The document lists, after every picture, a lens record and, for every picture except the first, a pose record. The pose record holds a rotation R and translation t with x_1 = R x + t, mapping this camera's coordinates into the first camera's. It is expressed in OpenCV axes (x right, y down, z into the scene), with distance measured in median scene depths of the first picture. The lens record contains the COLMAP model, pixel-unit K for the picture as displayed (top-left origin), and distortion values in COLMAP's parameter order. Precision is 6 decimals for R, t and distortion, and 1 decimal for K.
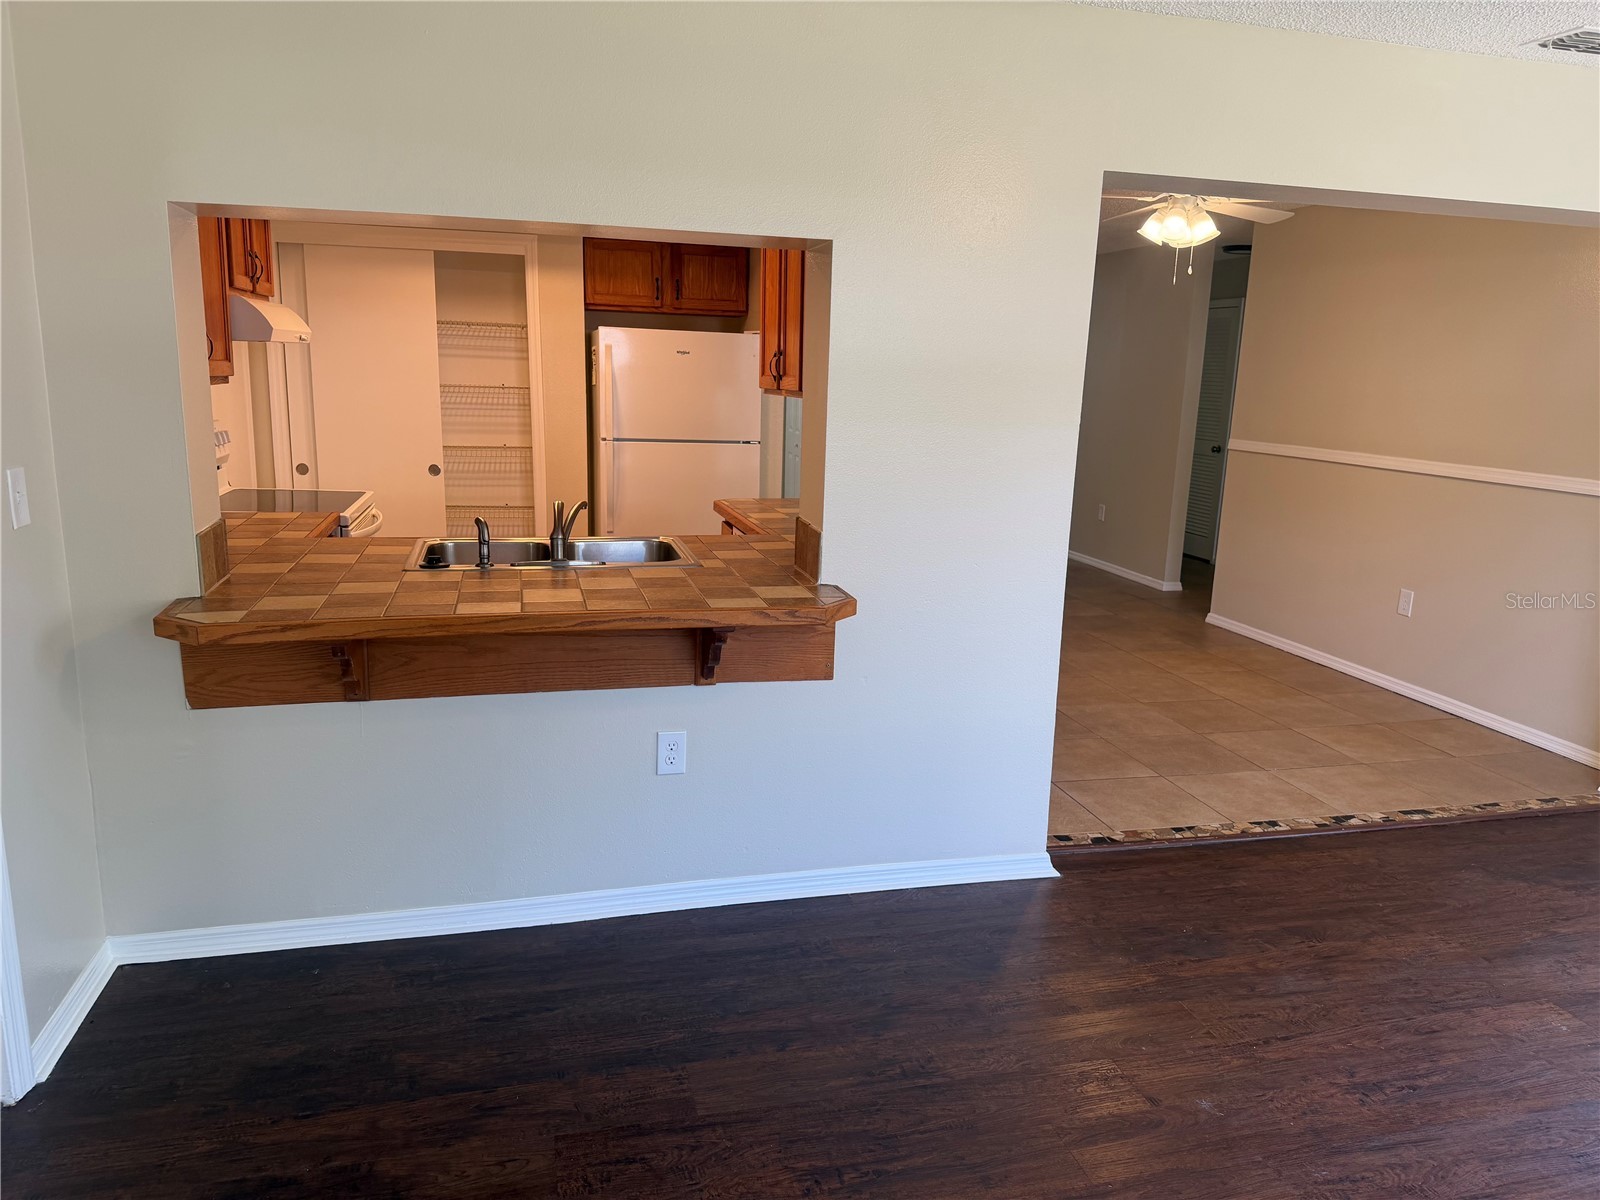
lens RADIAL K [[1118.6, 0, 807.6], [0, 1118.6, 600.1], [0, 0, 1]] dist [0.062529, -0.080710]
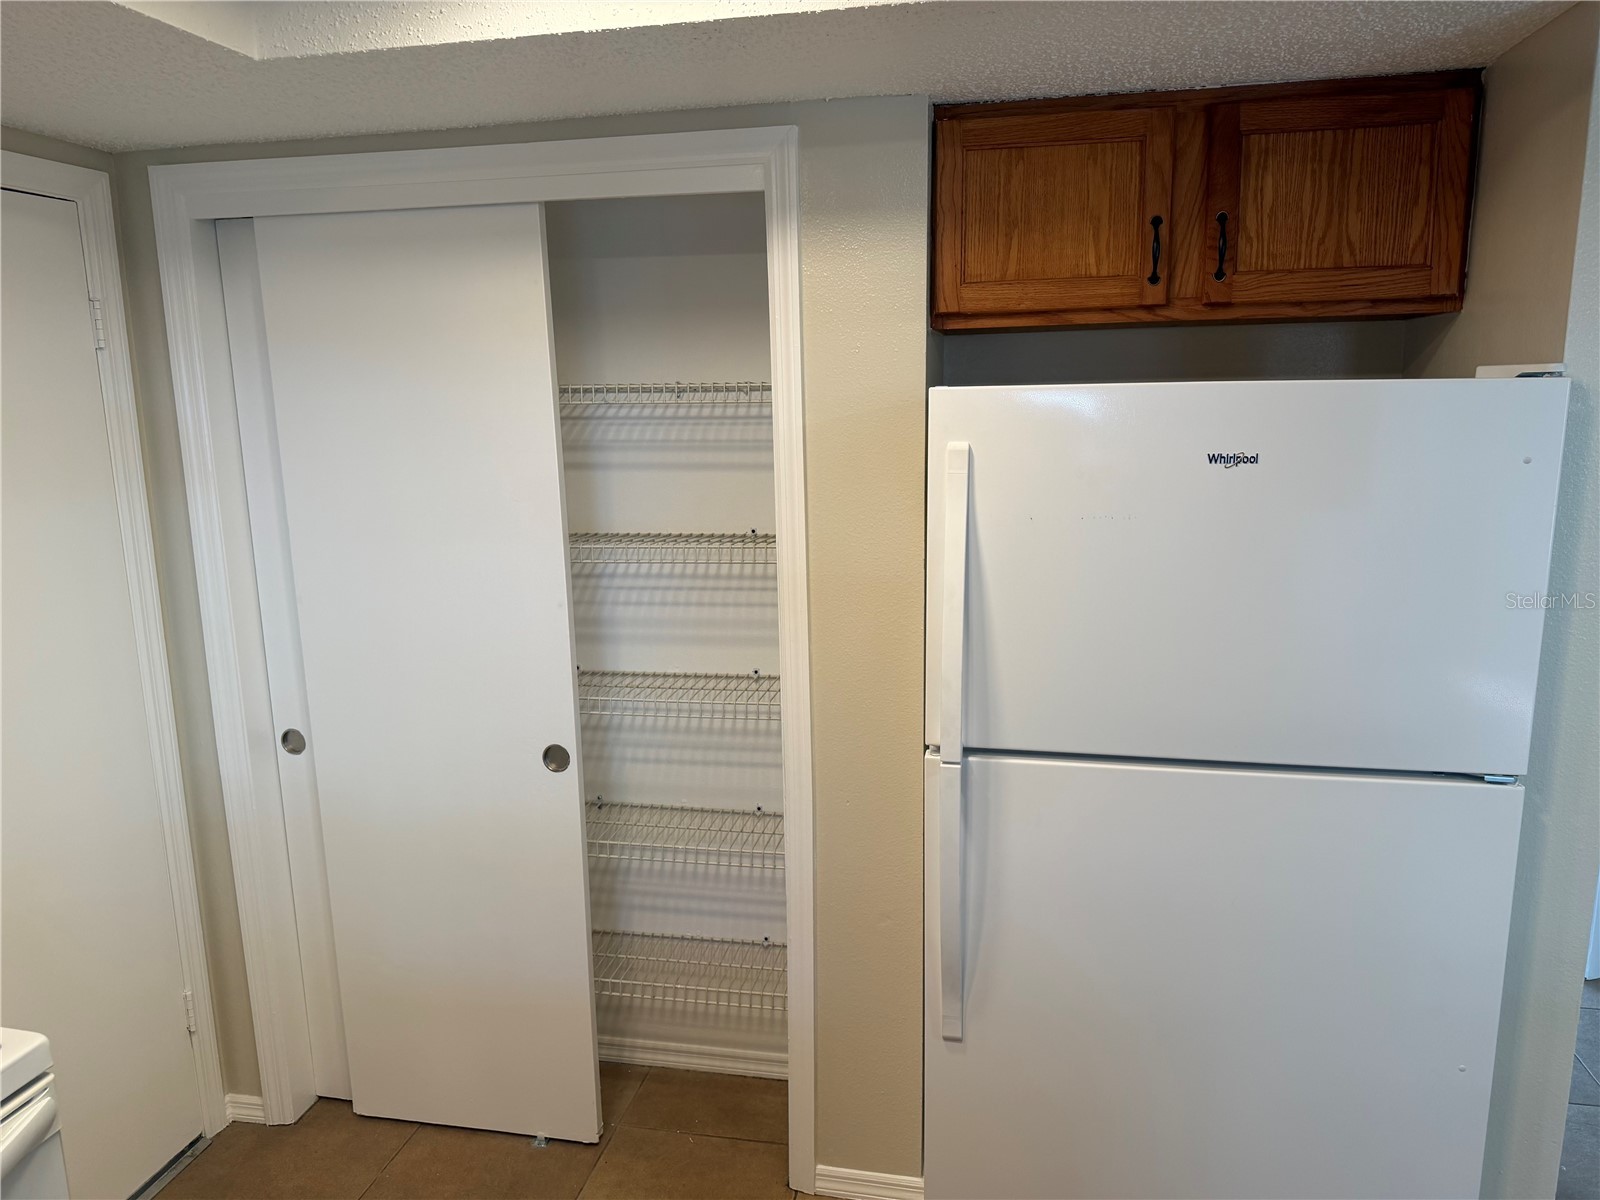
lens RADIAL K [[1118.6, 0, 797.9], [0, 1118.6, 606.3], [0, 0, 1]] dist [0.062529, -0.080710]
pose [[0.897023, 0.039252, -0.440238, -0.080889], [-0.046067, 0.998927, -0.004802, -0.172835], [0.439577, 0.024588, 0.897868, 0.683414]]
